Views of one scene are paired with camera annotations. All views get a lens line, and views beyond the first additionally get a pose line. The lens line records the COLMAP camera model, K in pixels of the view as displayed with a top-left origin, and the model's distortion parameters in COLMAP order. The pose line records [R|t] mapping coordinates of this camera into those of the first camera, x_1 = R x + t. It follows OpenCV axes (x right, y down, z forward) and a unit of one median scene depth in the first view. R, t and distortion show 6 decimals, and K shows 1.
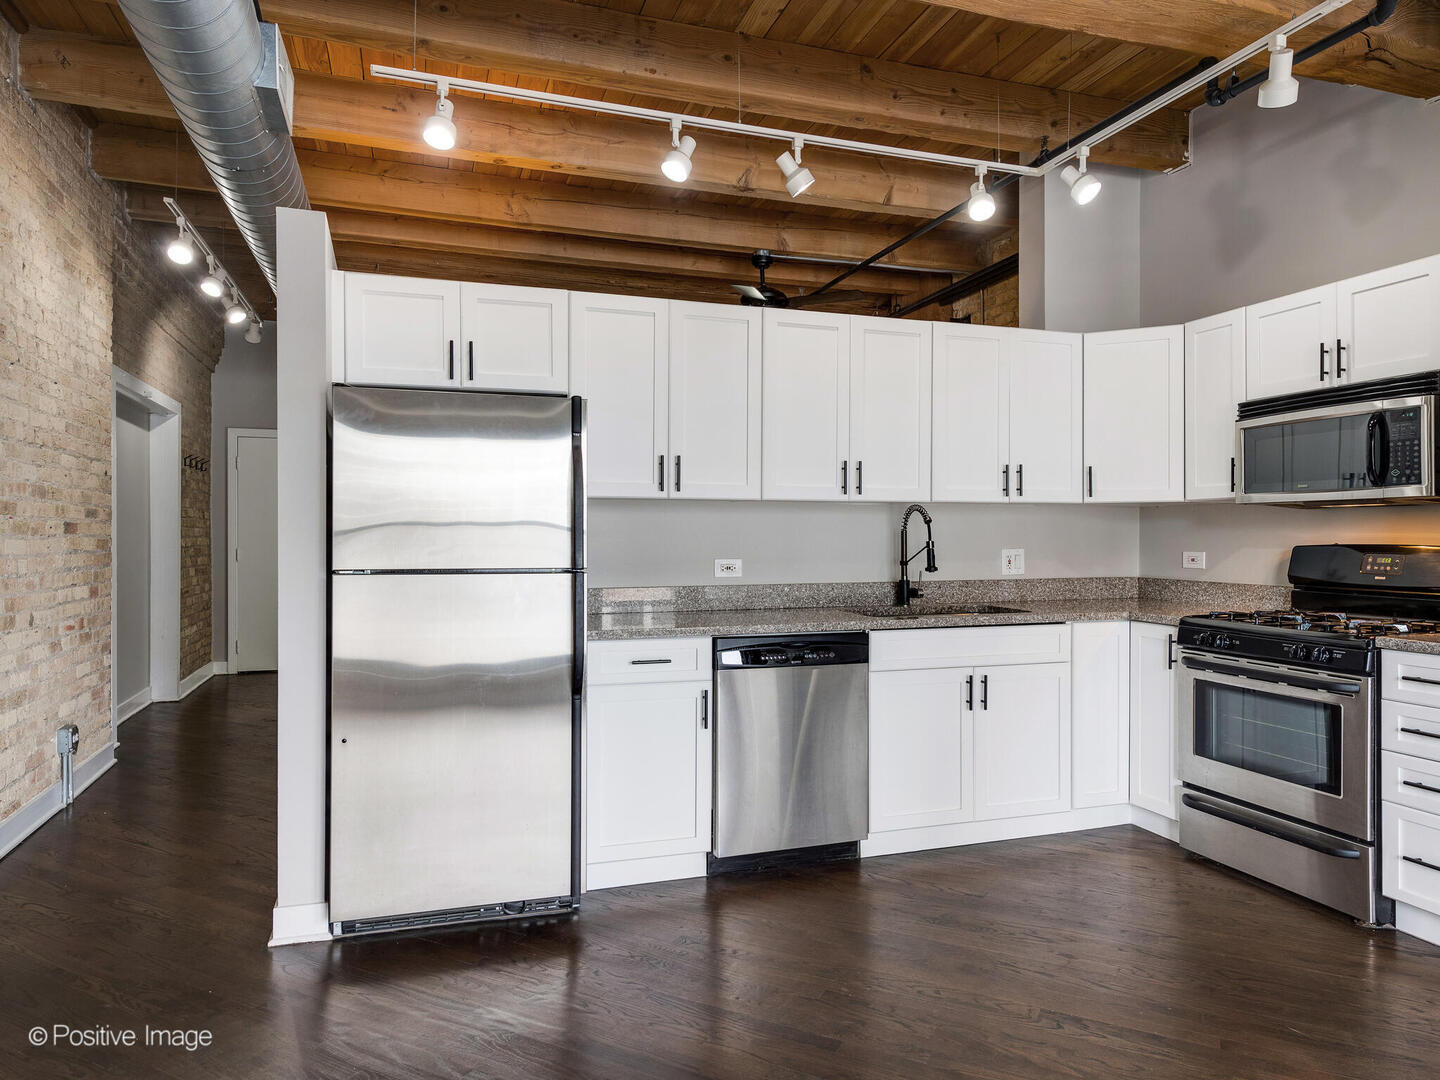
lens RADIAL K [[935.0, 0, 679.6], [0, 935.0, 536.4], [0, 0, 1]] dist [-0.001318, 0.000718]
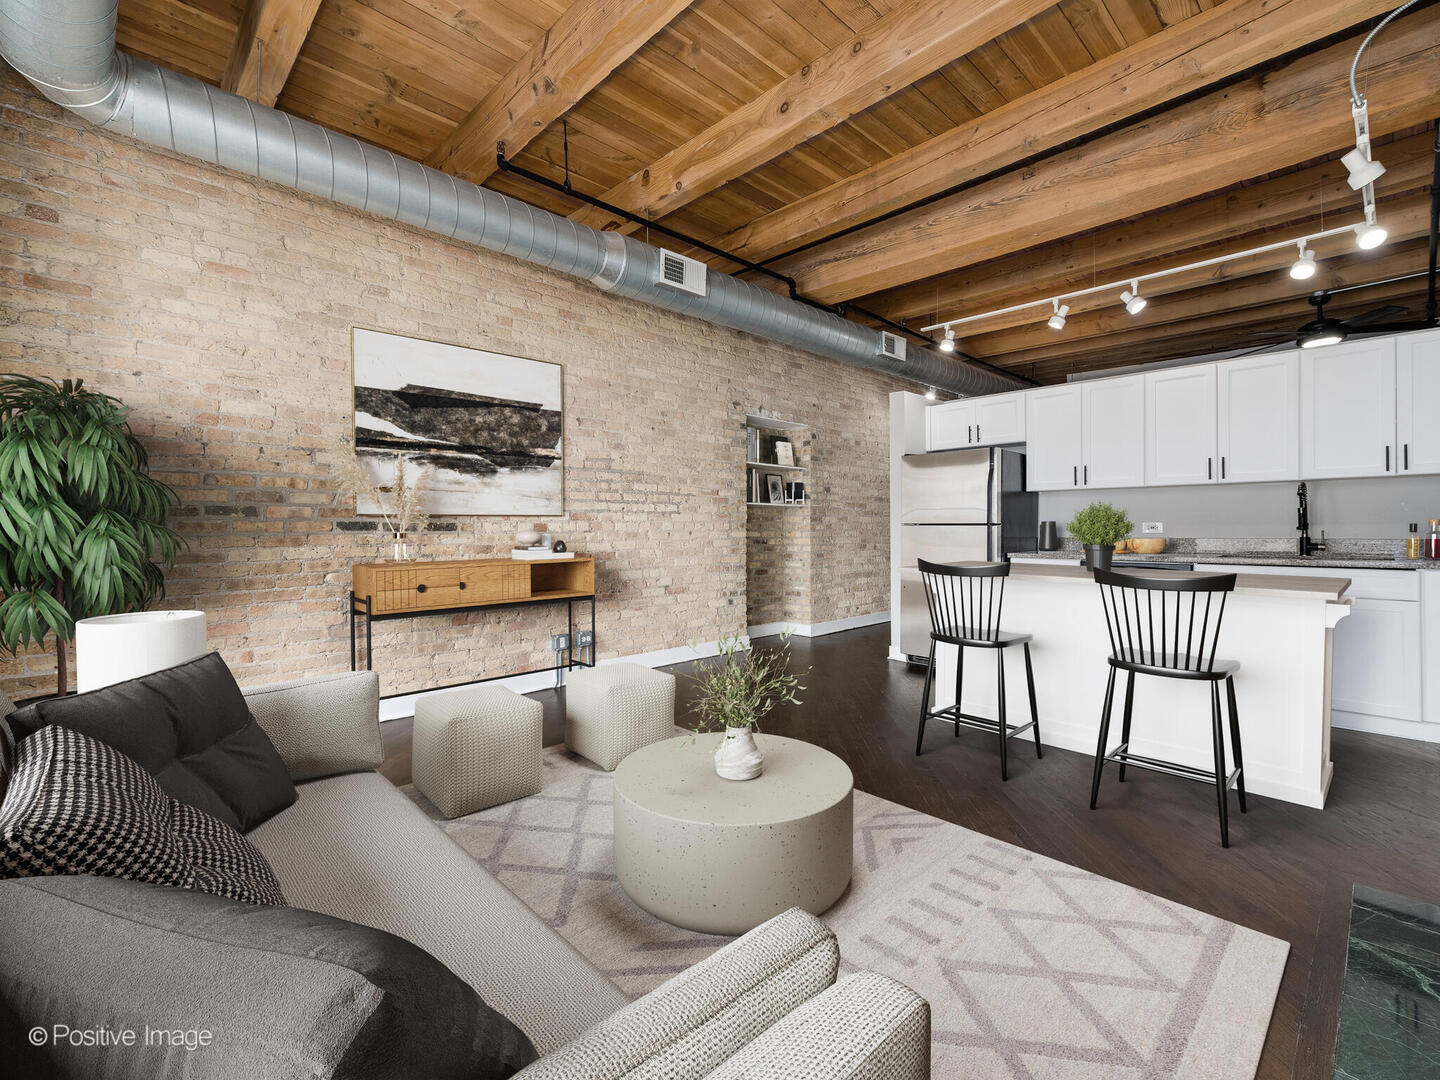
lens RADIAL K [[631.0, 0, 771.4], [0, 631.0, 531.8], [0, 0, 1]] dist [0.003822, -0.000688]
pose [[0.492294, 0.003251, -0.870423, 0.778071], [0.004211, 0.999972, 0.006117, 0.034401], [0.870419, -0.006677, 0.492266, -0.171421]]
